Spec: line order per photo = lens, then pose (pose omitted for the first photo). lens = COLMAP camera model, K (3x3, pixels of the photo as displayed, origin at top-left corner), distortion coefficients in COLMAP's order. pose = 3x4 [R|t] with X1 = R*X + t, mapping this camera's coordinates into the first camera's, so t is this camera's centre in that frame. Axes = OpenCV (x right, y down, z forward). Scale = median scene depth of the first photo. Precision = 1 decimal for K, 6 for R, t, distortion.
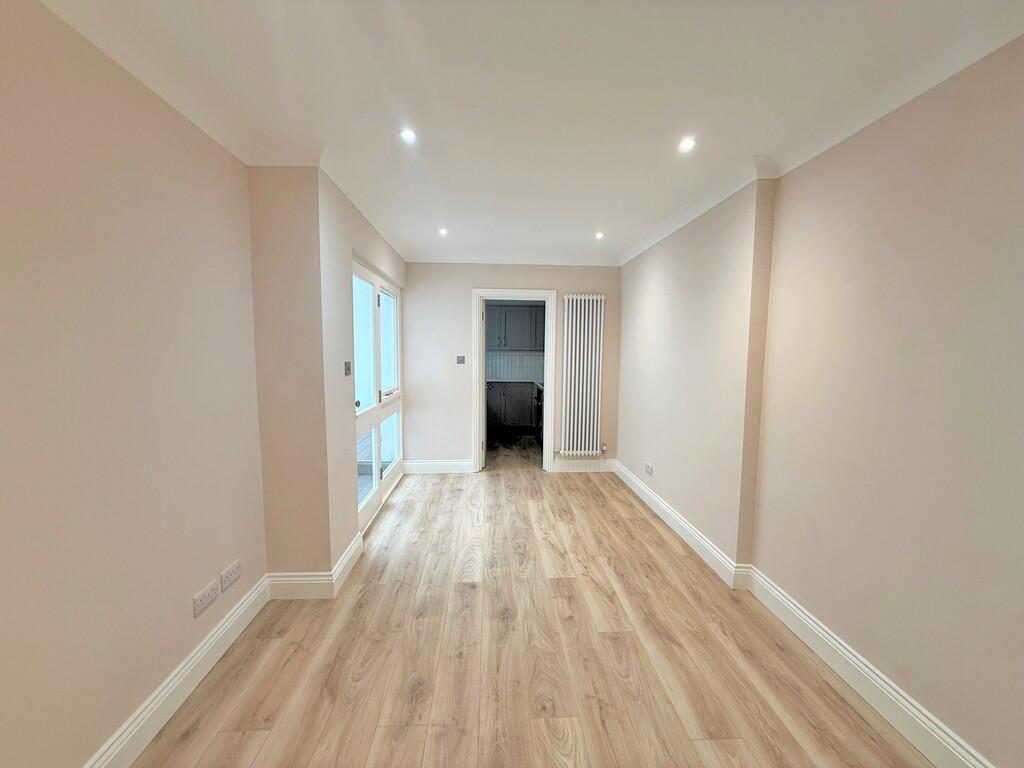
lens RADIAL K [[412.1, 0, 511.8], [0, 412.1, 384.8], [0, 0, 1]] dist [-0.002721, 0.001158]
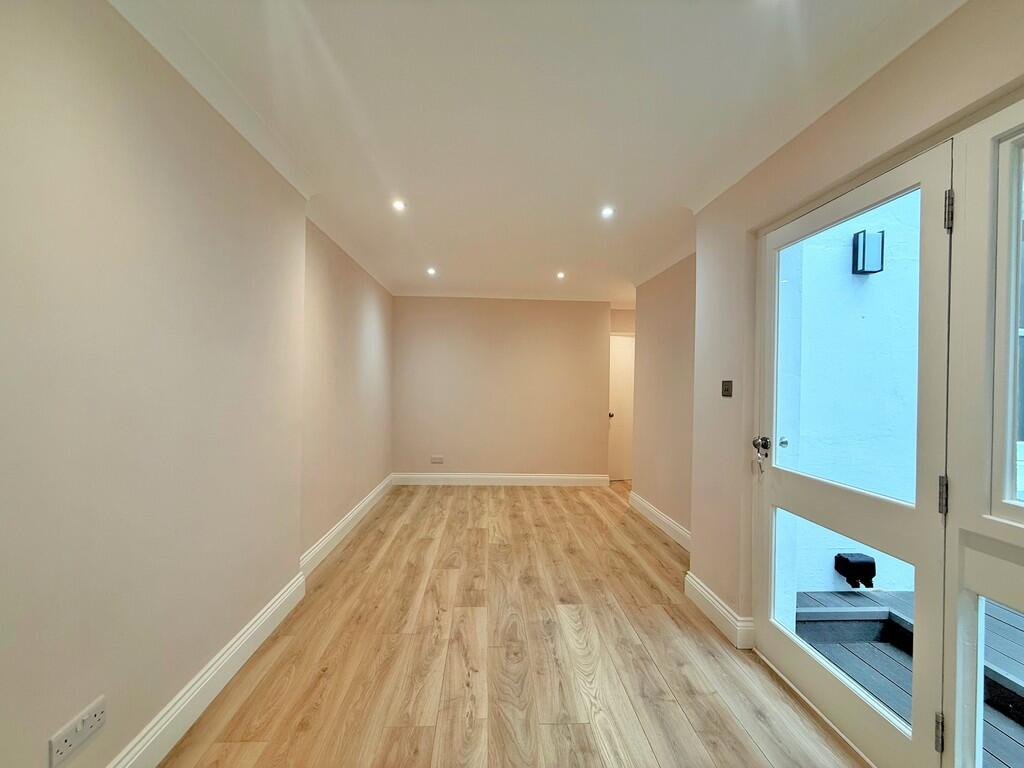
lens RADIAL K [[412.1, 0, 511.3], [0, 412.1, 384.9], [0, 0, 1]] dist [-0.002721, 0.001158]
pose [[-0.999708, -0.024092, -0.001960, 0.045606], [-0.024170, 0.995444, 0.092239, -0.120134], [-0.000272, 0.092259, -0.995735, 1.948499]]
